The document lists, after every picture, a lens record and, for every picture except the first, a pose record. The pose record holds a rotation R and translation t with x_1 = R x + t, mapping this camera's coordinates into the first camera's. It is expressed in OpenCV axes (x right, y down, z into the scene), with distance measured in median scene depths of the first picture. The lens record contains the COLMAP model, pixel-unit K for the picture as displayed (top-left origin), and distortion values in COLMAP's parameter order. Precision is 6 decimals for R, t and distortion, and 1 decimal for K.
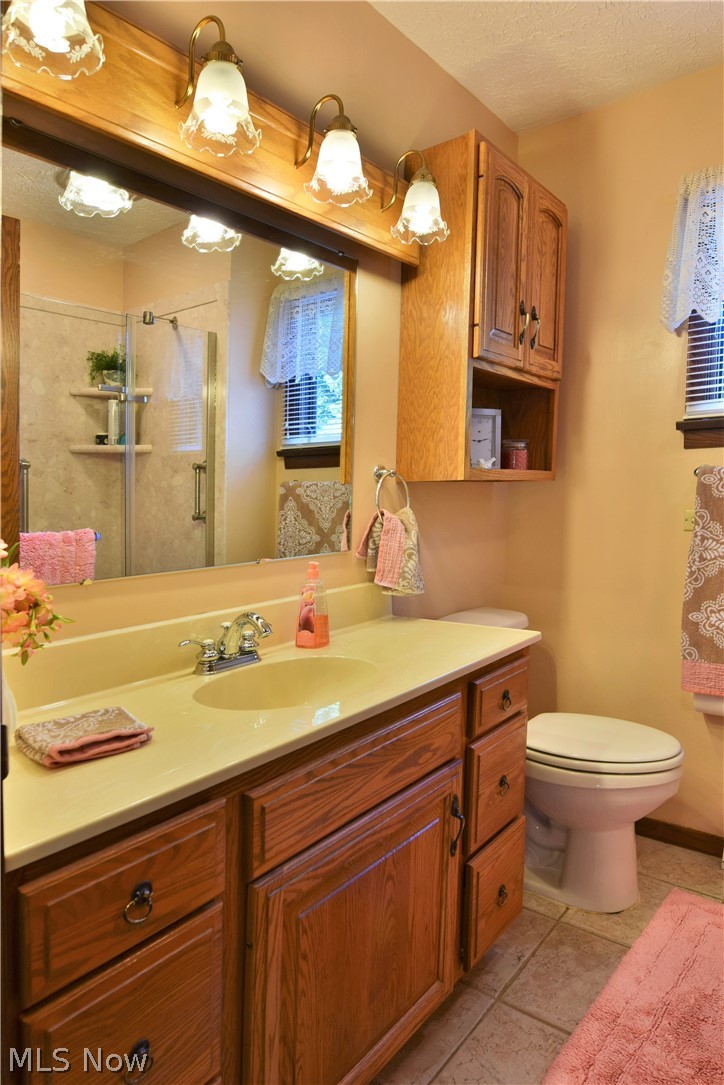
lens RADIAL K [[662.0, 0, 362.9], [0, 662.0, 492.8], [0, 0, 1]] dist [-0.000491, -0.004511]
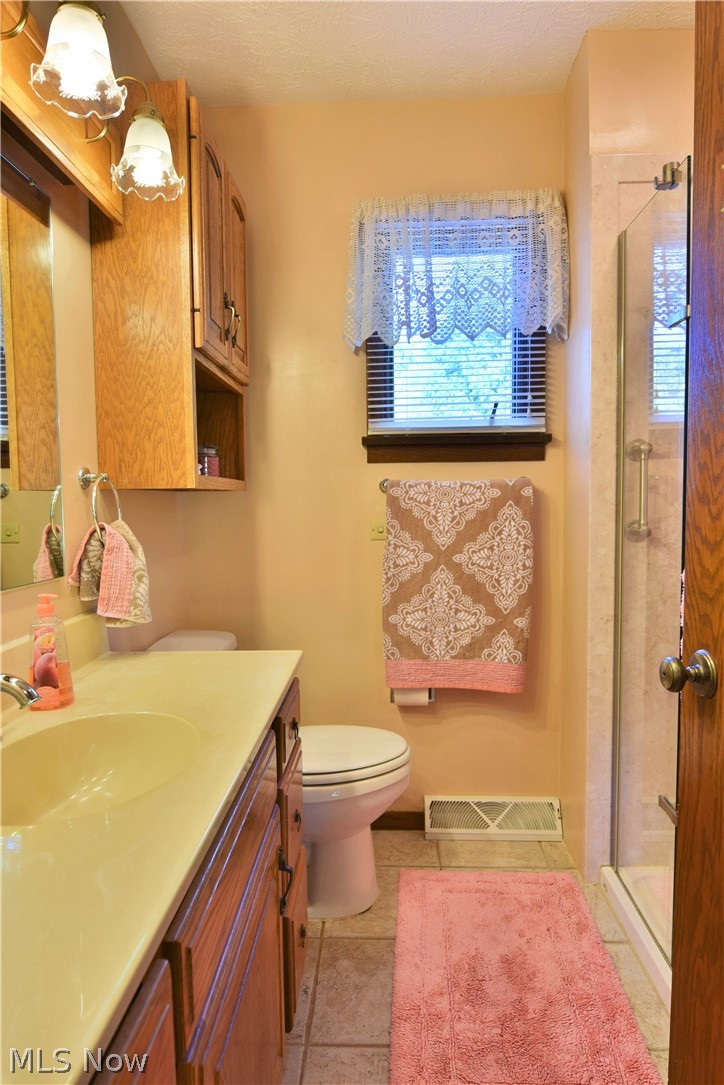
lens RADIAL K [[669.7, 0, 362.0], [0, 669.7, 542.5], [0, 0, 1]] dist [-0.005965, -0.003939]
pose [[0.817749, -0.027197, 0.574932, -0.169228], [-0.005917, 0.998433, 0.055646, 0.001668], [-0.575545, -0.048906, 0.816307, 0.143620]]
